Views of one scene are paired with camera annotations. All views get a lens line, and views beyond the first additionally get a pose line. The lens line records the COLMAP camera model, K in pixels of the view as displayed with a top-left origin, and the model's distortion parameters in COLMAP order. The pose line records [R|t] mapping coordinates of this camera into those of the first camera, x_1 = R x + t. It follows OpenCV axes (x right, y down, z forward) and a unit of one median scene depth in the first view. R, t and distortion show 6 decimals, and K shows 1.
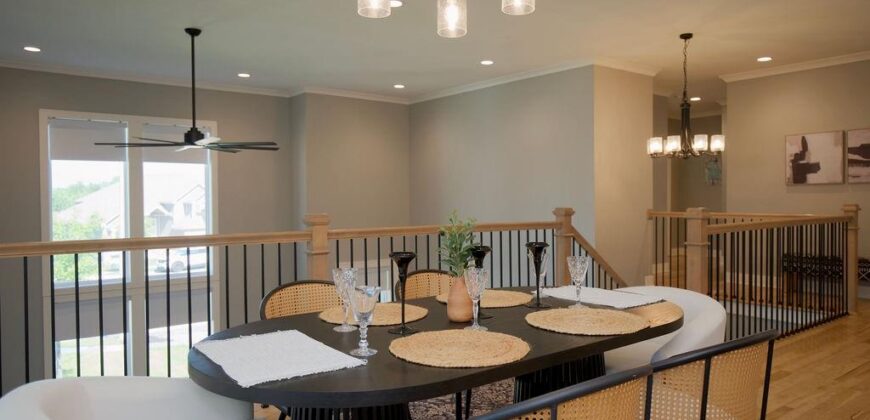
lens RADIAL K [[612.3, 0, 455.2], [0, 612.3, 208.7], [0, 0, 1]] dist [-0.000211, 0.000090]
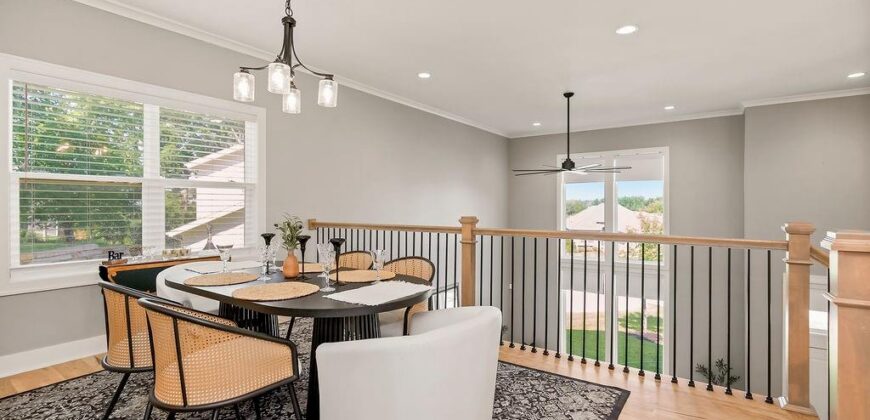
lens RADIAL K [[413.0, 0, 421.4], [0, 413.0, 207.2], [0, 0, 1]] dist [-0.001405, -0.000255]
pose [[0.285514, 0.013696, -0.958277, 0.436995], [-0.029704, 0.999544, 0.005435, -0.009603], [0.957914, 0.026913, 0.285791, 0.376537]]
